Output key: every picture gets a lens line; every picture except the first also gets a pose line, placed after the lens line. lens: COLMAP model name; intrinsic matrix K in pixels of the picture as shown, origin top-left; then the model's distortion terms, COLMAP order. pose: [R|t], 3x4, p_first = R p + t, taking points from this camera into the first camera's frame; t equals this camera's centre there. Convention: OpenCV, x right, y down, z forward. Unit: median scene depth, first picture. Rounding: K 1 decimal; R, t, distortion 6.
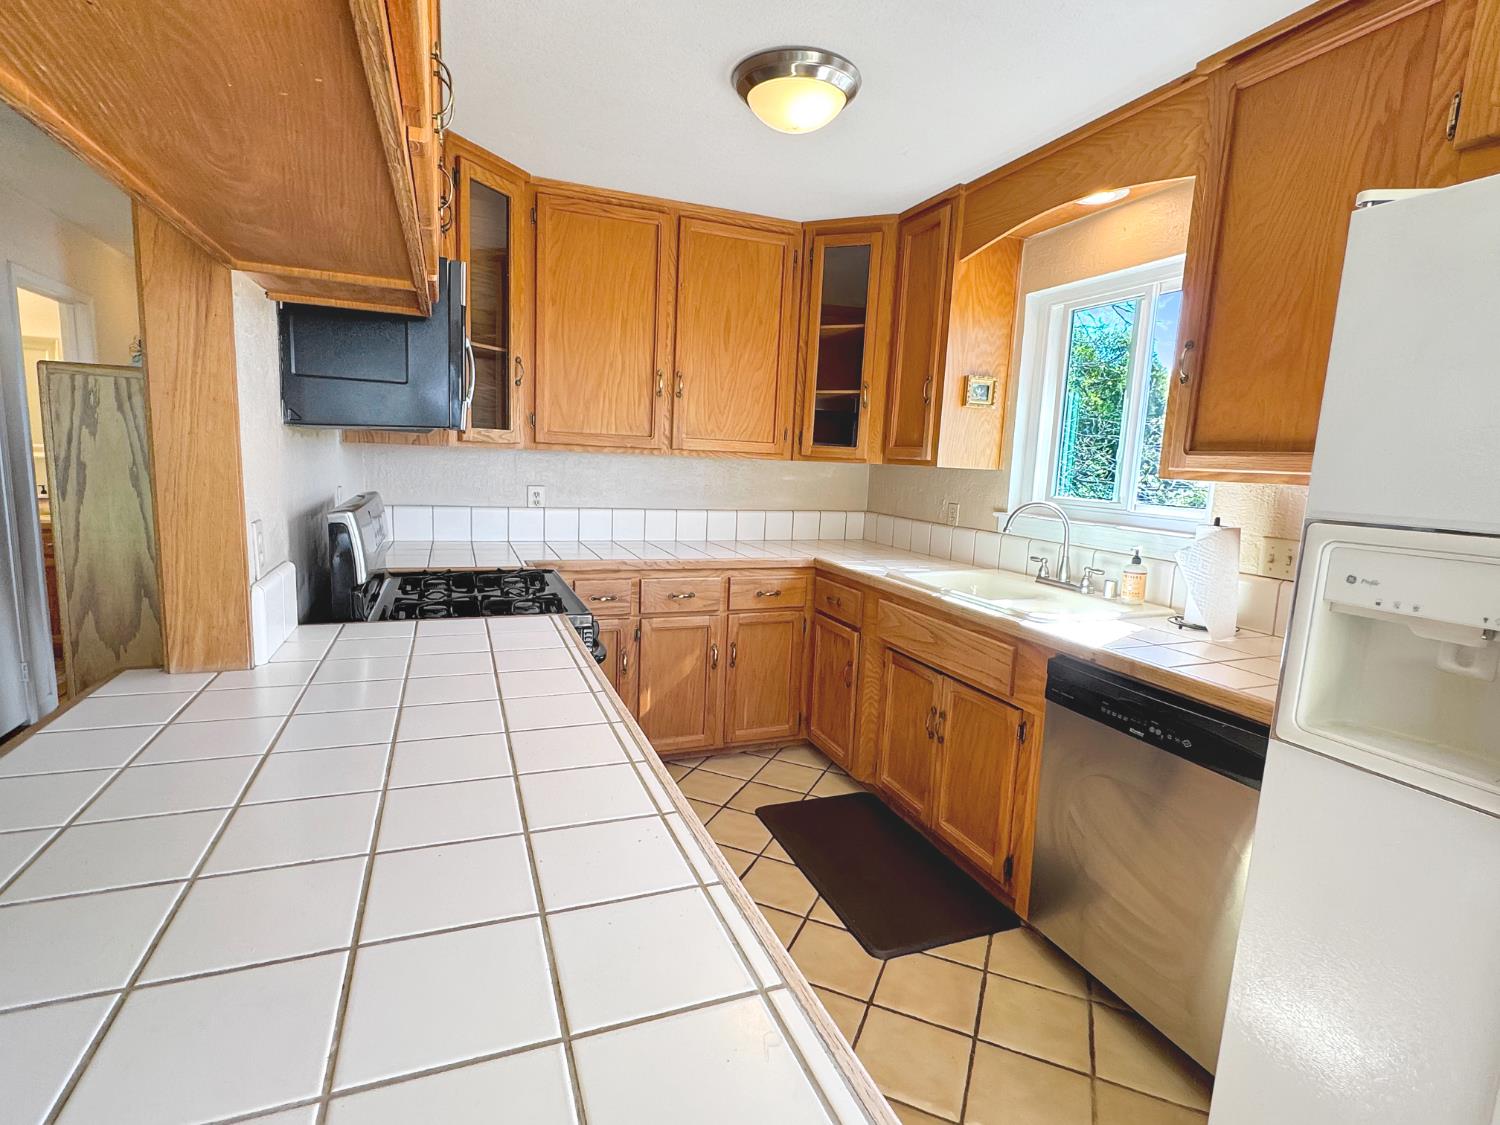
lens RADIAL K [[732.7, 0, 745.3], [0, 732.7, 565.3], [0, 0, 1]] dist [-0.002052, 0.000740]
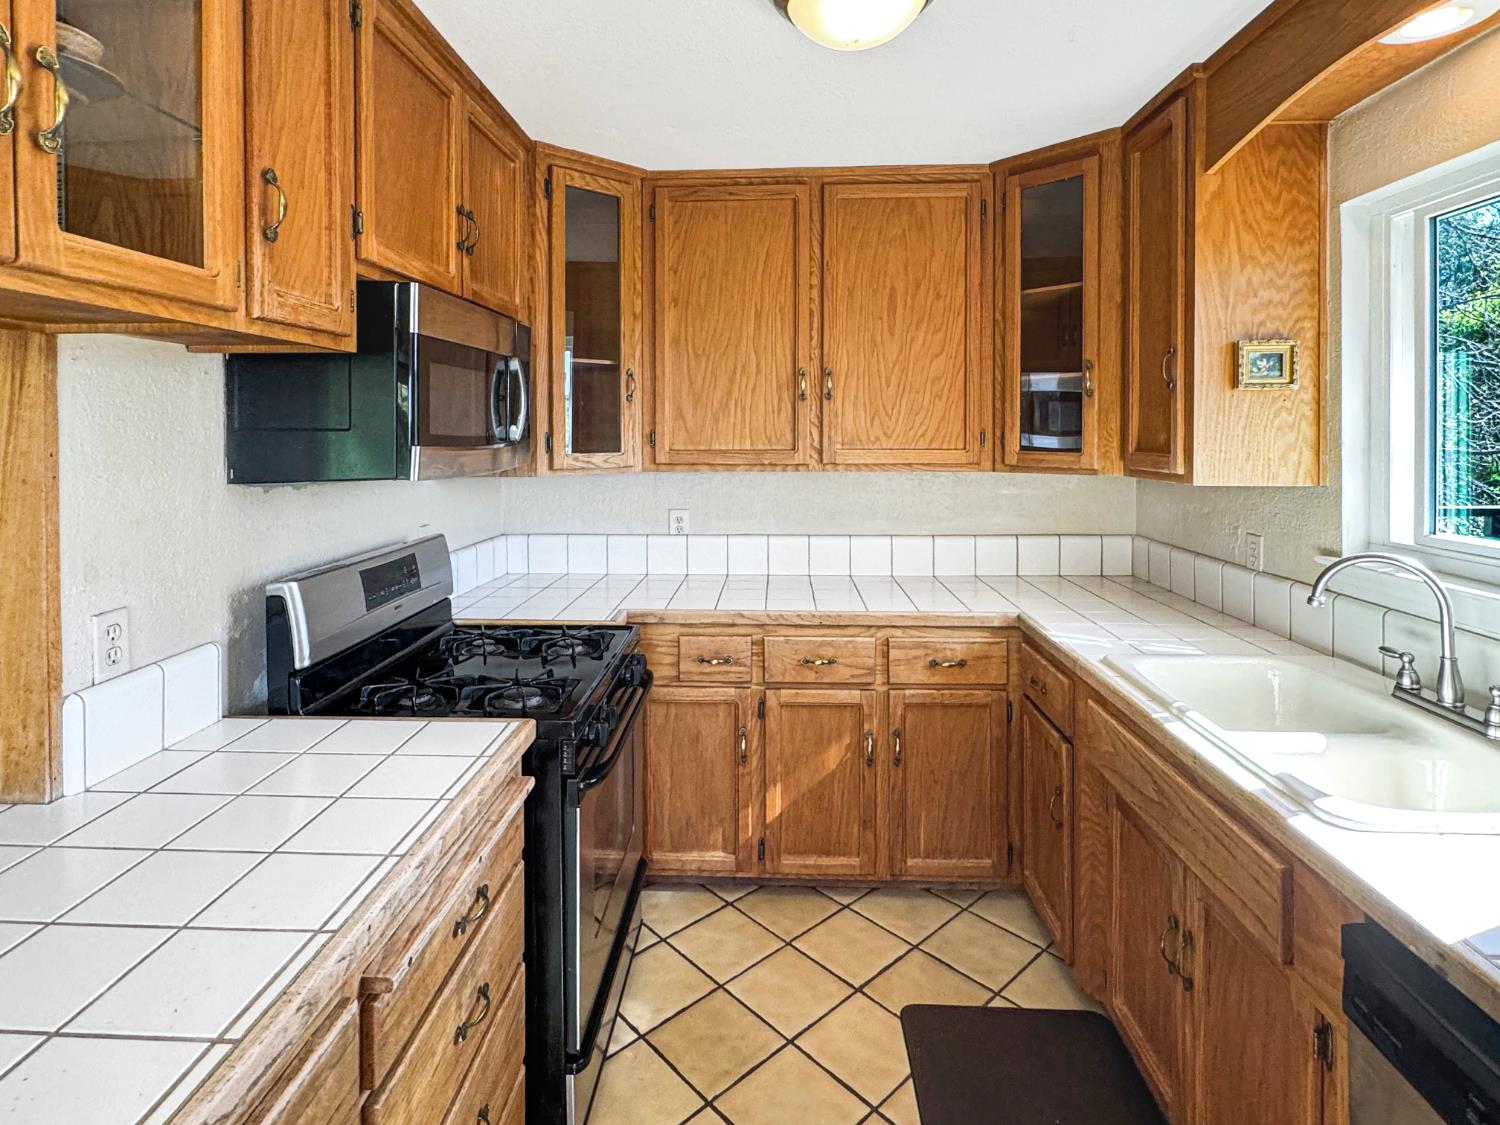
lens RADIAL K [[779.0, 0, 746.0], [0, 779.0, 437.7], [0, 0, 1]] dist [-0.002656, -0.000843]
pose [[0.910098, -0.041994, -0.412259, 0.182587], [-0.019419, 0.989437, -0.143655, -0.068470], [0.413937, 0.138746, 0.899670, 0.220098]]
